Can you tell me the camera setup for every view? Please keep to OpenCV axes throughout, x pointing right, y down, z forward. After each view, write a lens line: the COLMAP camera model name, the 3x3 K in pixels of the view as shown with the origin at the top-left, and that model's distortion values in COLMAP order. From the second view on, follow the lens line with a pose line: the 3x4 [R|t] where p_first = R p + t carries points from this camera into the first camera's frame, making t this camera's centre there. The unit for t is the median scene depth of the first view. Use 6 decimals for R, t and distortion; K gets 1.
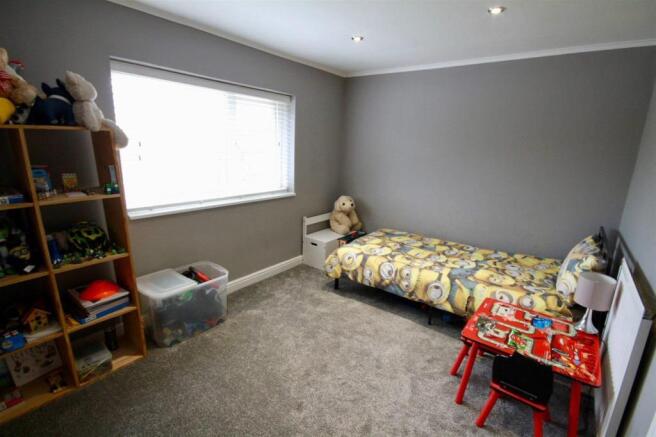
lens RADIAL K [[302.0, 0, 329.8], [0, 302.0, 221.8], [0, 0, 1]] dist [0.002050, 0.000355]
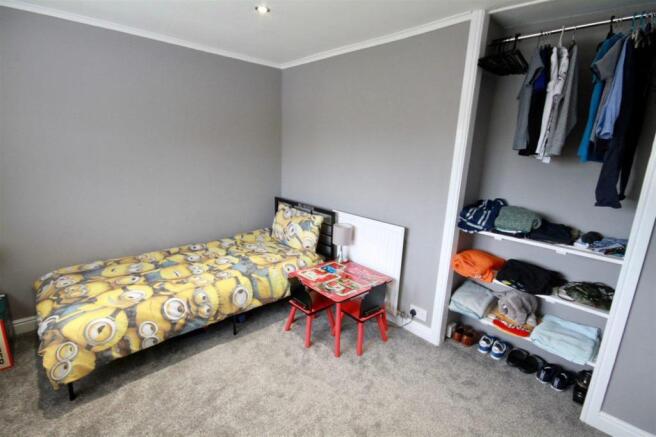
lens RADIAL K [[302.0, 0, 329.8], [0, 302.0, 221.8], [0, 0, 1]] dist [0.002050, 0.000355]
pose [[0.196402, -0.263309, 0.944508, -0.382349], [0.216789, 0.951091, 0.220065, -0.123689], [-0.956258, 0.161537, 0.243878, 0.425512]]
